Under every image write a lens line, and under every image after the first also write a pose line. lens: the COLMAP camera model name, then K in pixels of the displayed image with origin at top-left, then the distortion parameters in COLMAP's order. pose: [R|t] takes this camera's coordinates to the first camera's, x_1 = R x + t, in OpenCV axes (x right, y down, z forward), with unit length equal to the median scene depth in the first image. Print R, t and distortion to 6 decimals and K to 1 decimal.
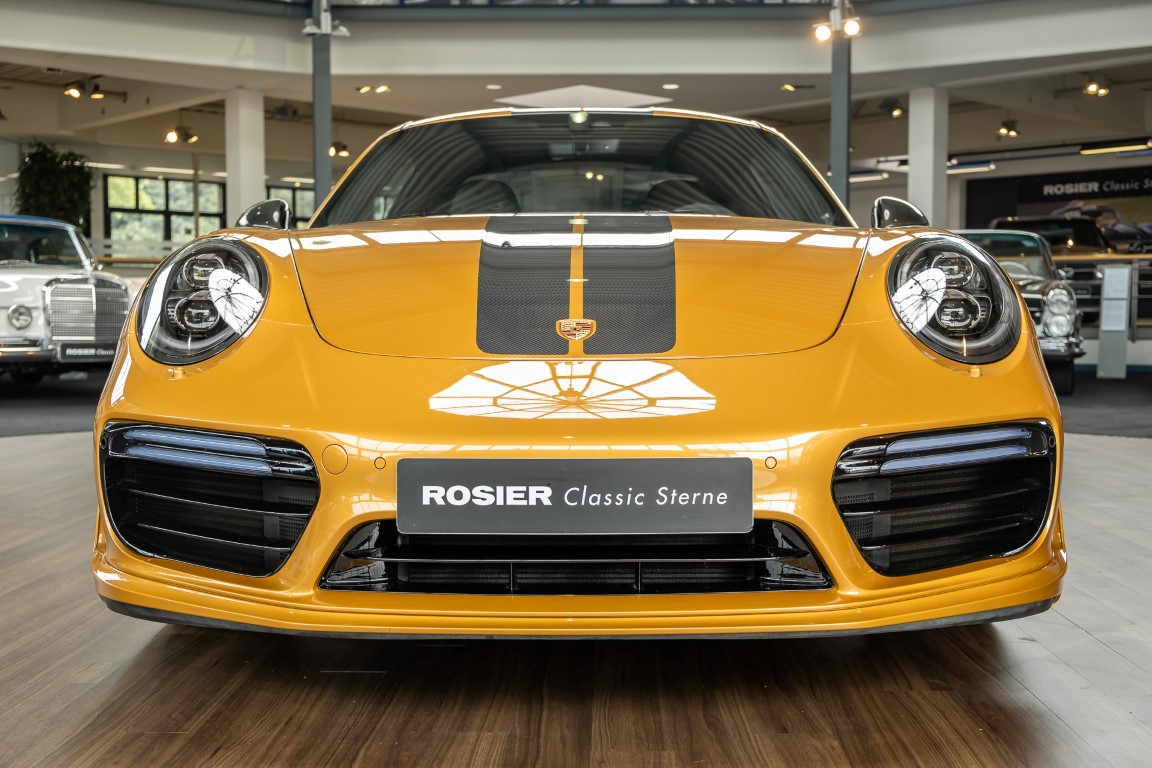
lens RADIAL K [[1380.6, 0, 576.0], [0, 1380.6, 384.0], [0, 0, 1]] dist [0.005329, 0.007311]
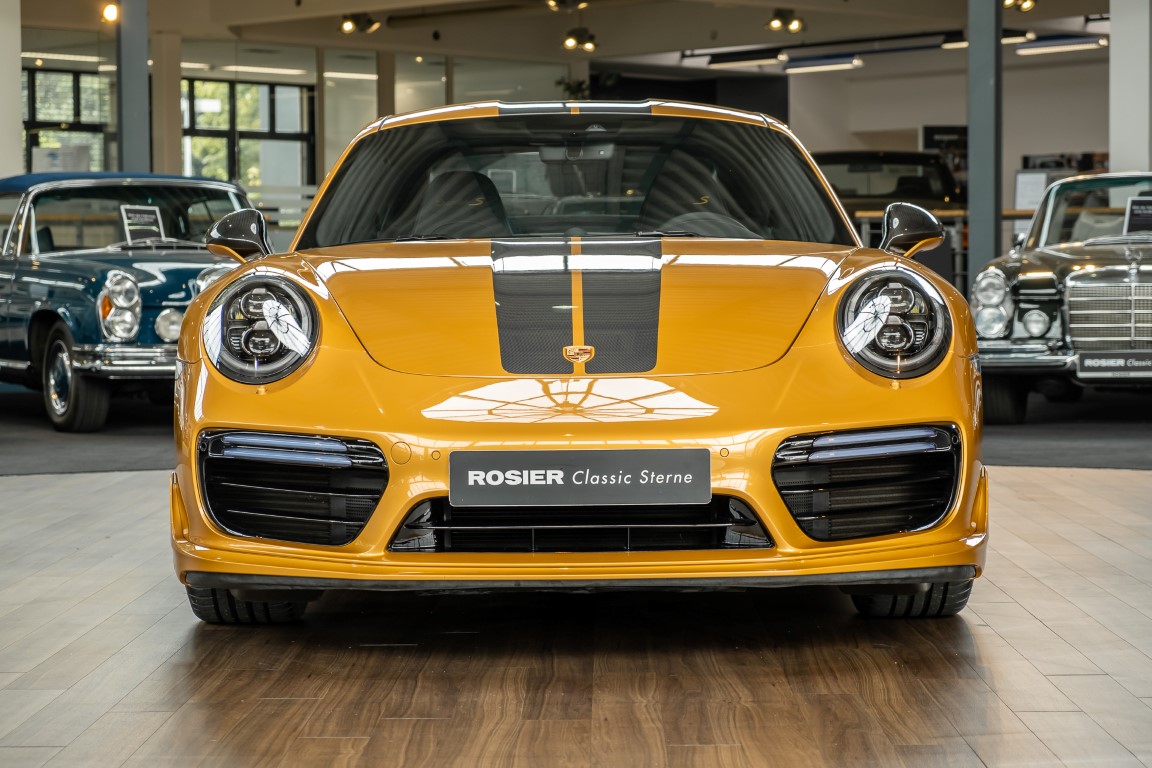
lens RADIAL K [[2687.5, 0, 576.0], [0, 2687.5, 384.0], [0, 0, 1]] dist [-0.009503, -0.031568]
pose [[0.999908, -0.007020, 0.011635, -0.032805], [0.007197, 0.999858, -0.015209, 0.027045], [-0.011527, 0.015292, 0.999817, -1.540344]]
